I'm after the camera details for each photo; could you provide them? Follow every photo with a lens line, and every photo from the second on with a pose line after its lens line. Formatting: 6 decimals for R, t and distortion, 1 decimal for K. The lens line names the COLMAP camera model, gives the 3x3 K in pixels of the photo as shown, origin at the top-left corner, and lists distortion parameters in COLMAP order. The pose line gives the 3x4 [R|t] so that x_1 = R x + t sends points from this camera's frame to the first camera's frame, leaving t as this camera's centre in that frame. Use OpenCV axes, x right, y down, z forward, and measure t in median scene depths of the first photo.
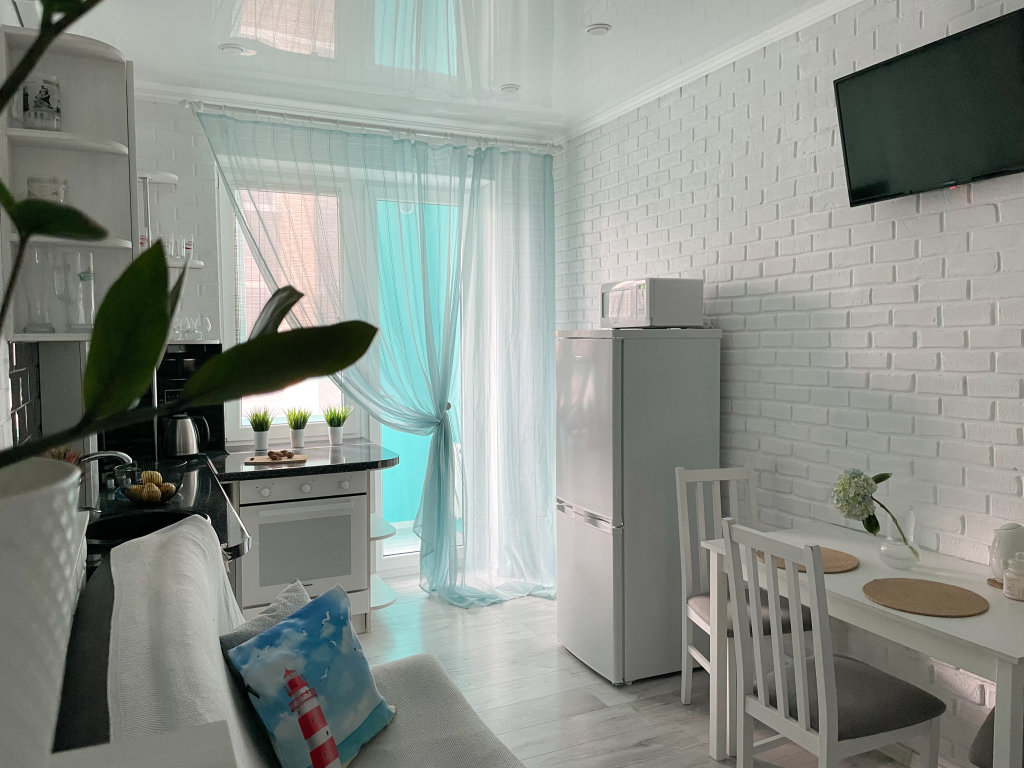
lens RADIAL K [[777.3, 0, 507.2], [0, 777.3, 376.9], [0, 0, 1]] dist [0.097663, -0.136734]
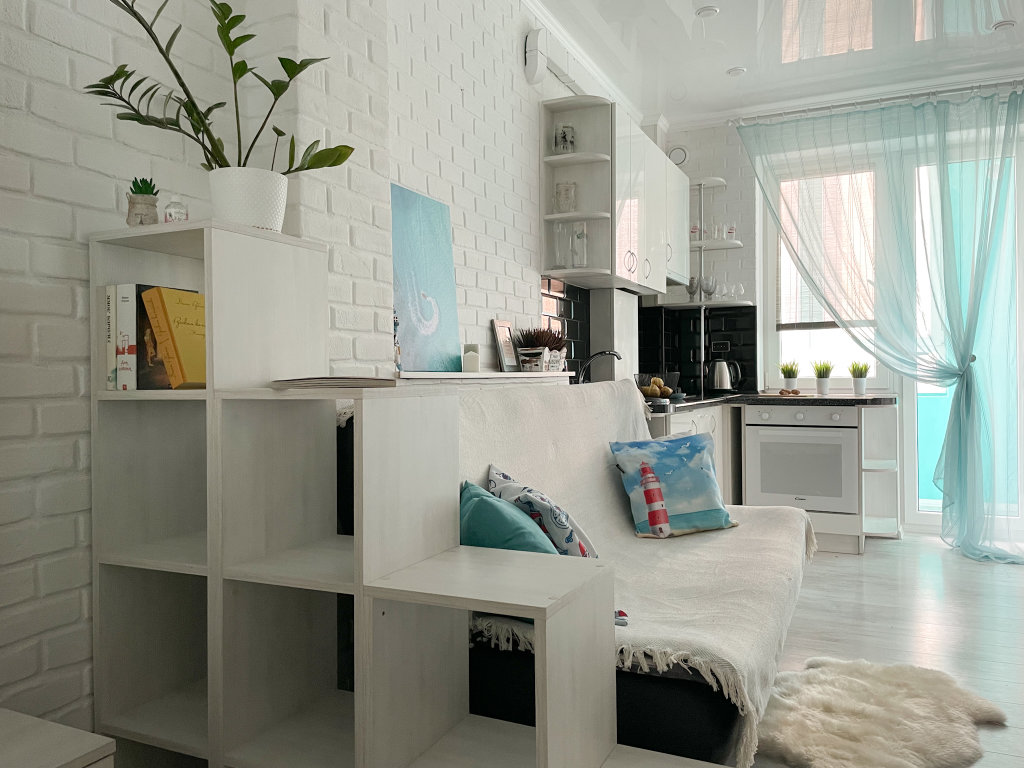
lens RADIAL K [[777.3, 0, 507.2], [0, 777.3, 376.9], [0, 0, 1]] dist [0.097663, -0.136734]
pose [[0.634611, 0.003231, -0.772825, 0.384703], [-0.037470, 0.998944, -0.026593, 0.130816], [0.771923, 0.045834, 0.634062, -0.102623]]
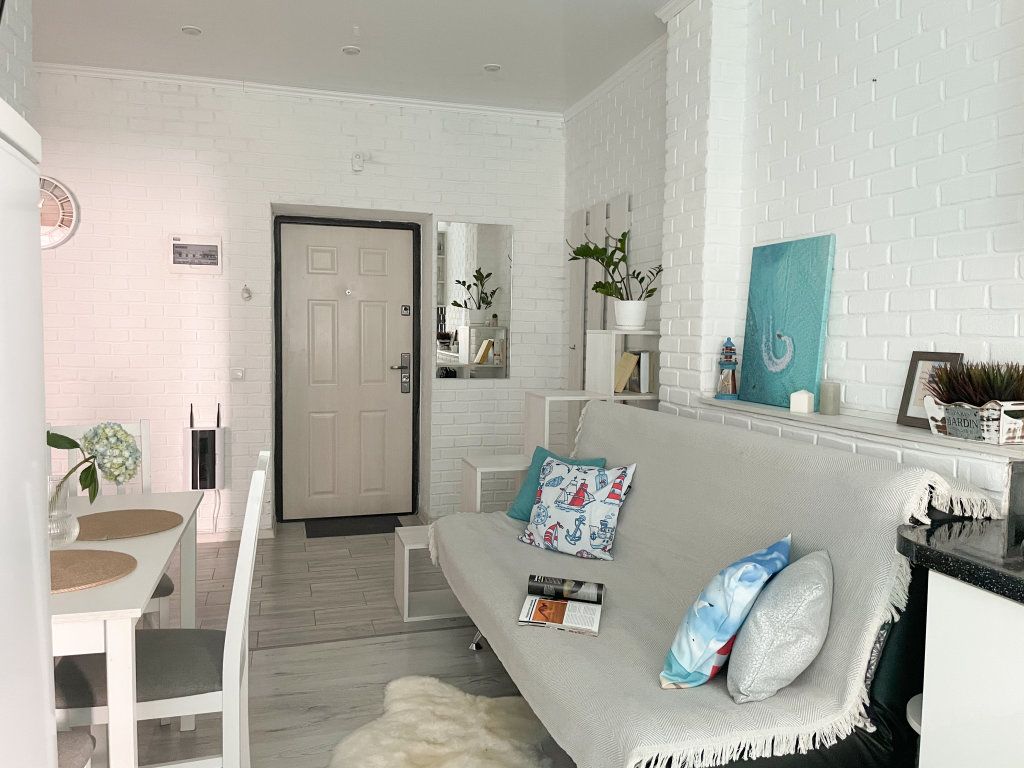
lens RADIAL K [[777.3, 0, 507.2], [0, 777.3, 376.9], [0, 0, 1]] dist [0.097663, -0.136734]
pose [[-0.985666, -0.016238, 0.167923, -0.076532], [0.002429, 0.993888, 0.110363, -0.005108], [-0.168688, 0.109189, -0.979603, 1.098397]]
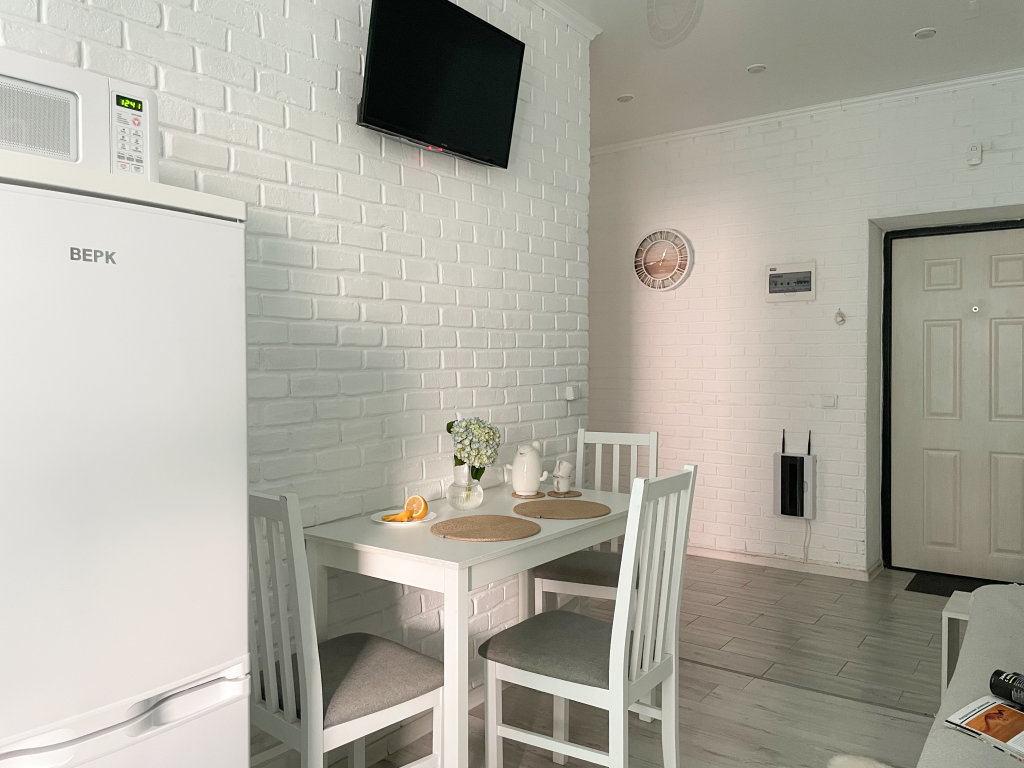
lens RADIAL K [[777.3, 0, 507.2], [0, 777.3, 376.9], [0, 0, 1]] dist [0.097663, -0.136734]
pose [[-0.472091, -0.007834, 0.881515, -0.270964], [0.050020, 0.998111, 0.035658, 0.021541], [-0.880129, 0.060928, -0.470808, 0.950350]]
